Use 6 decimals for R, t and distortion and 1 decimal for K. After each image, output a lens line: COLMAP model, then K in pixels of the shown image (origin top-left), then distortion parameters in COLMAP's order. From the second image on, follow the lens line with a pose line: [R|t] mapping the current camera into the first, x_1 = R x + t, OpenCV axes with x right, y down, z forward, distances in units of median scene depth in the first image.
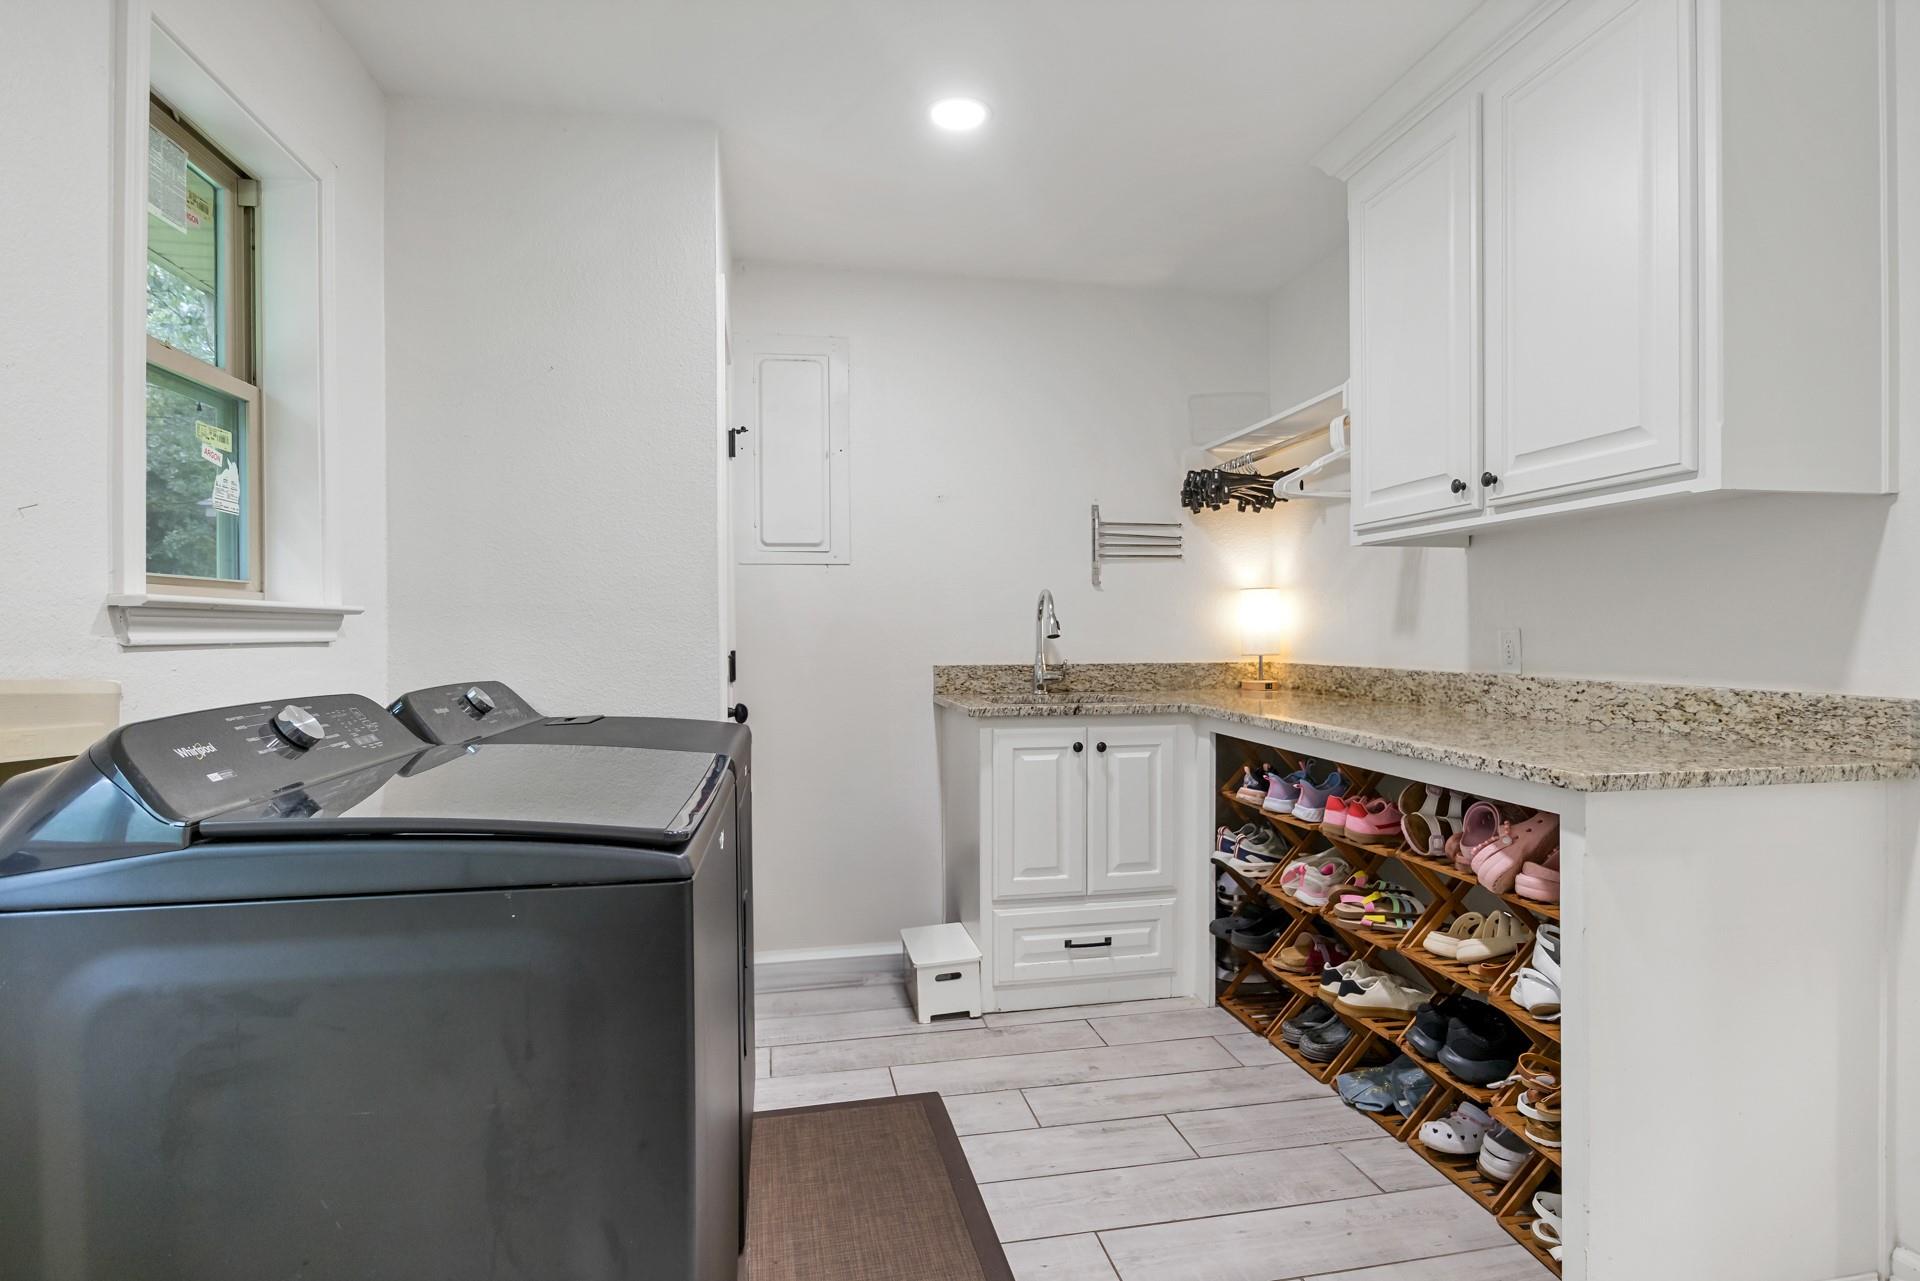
lens RADIAL K [[970.7, 0, 966.4], [0, 970.7, 639.5], [0, 0, 1]] dist [-0.002214, -0.000237]
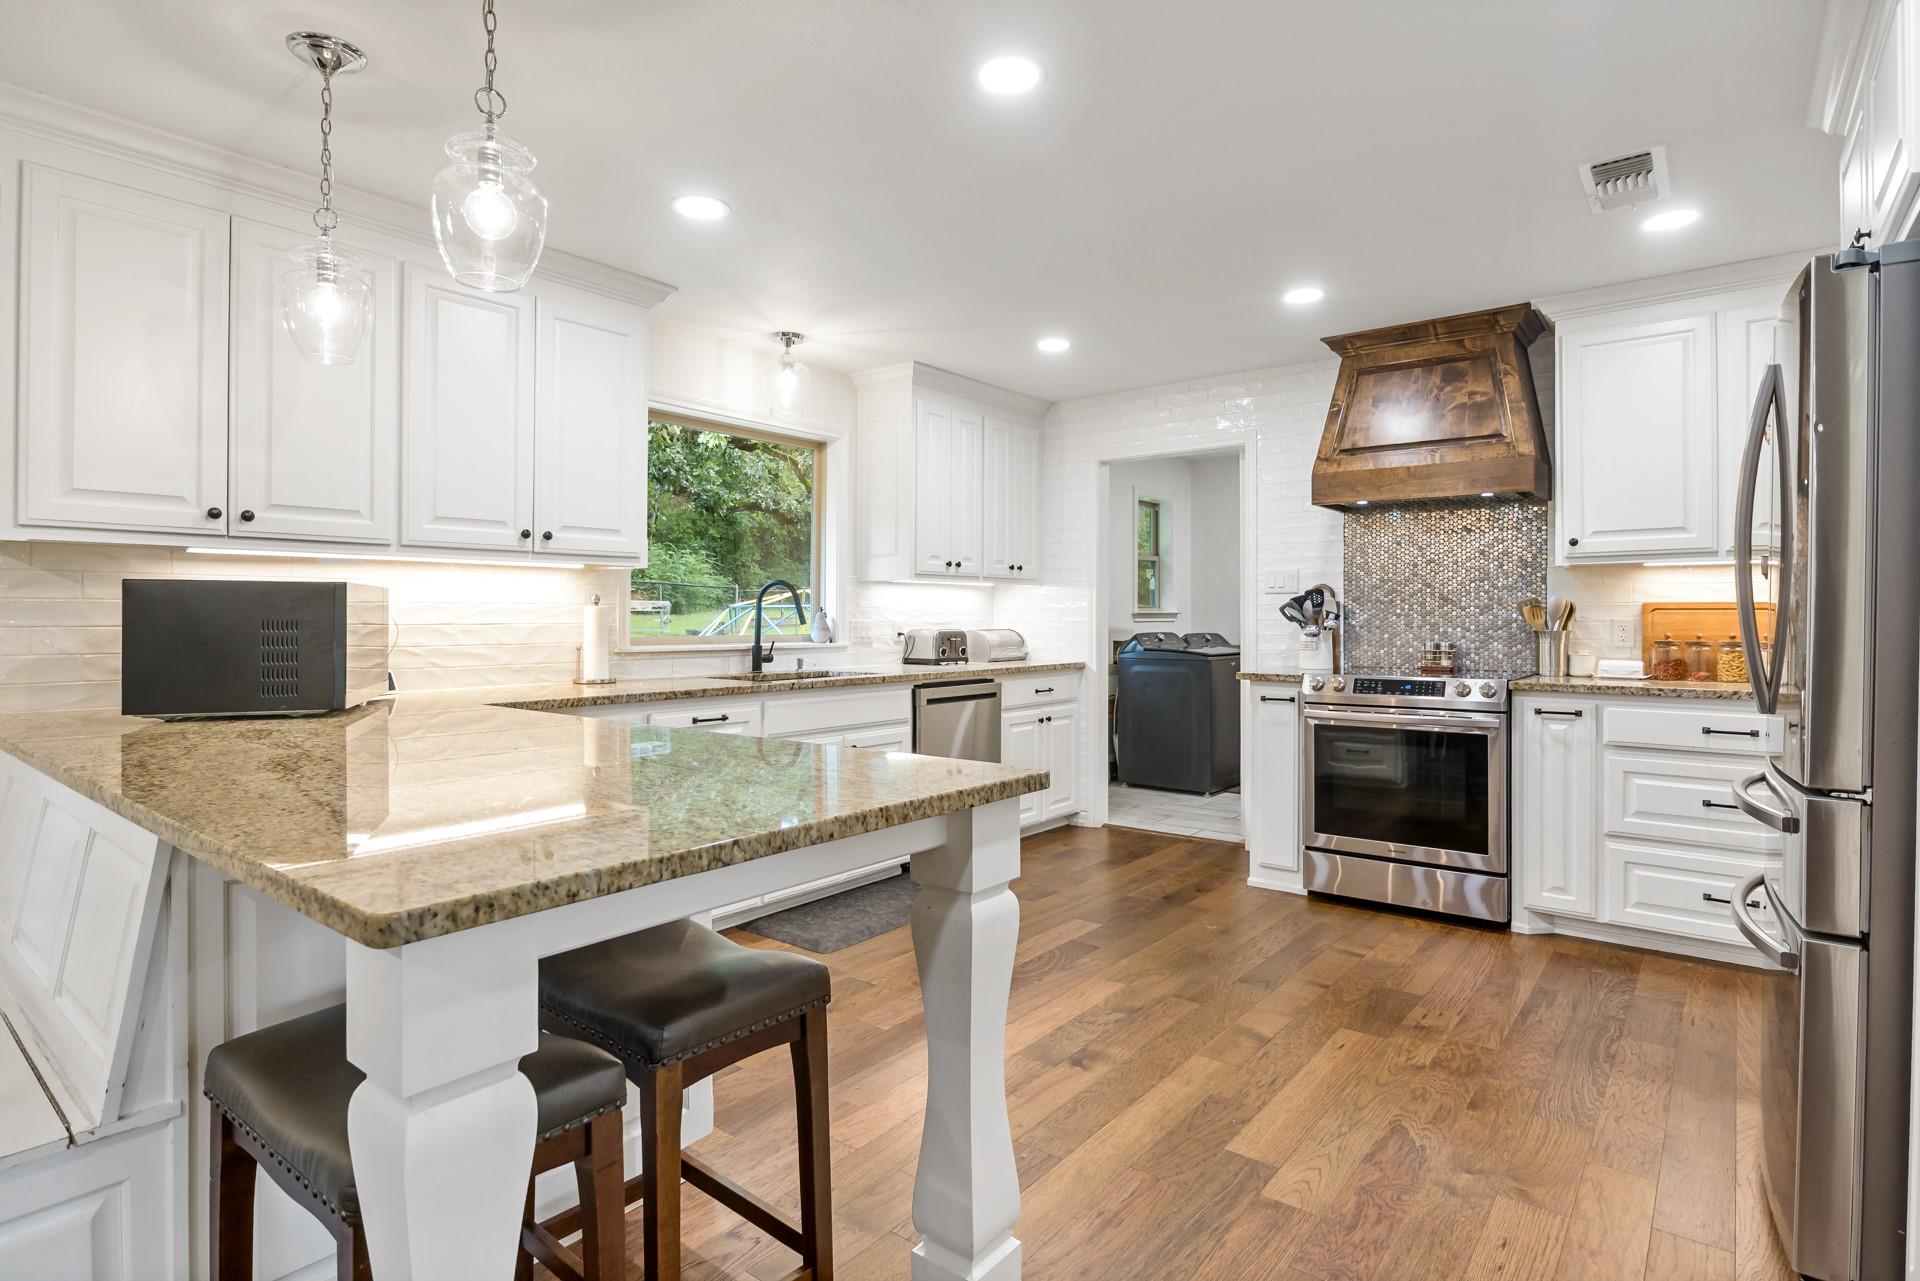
lens RADIAL K [[970.7, 0, 960.6], [0, 970.7, 627.9], [0, 0, 1]] dist [-0.002214, -0.000237]
pose [[0.650047, 0.016240, -0.759720, 0.991306], [-0.014336, 0.999856, 0.009107, 0.002933], [0.759759, 0.004972, 0.650186, -1.236454]]
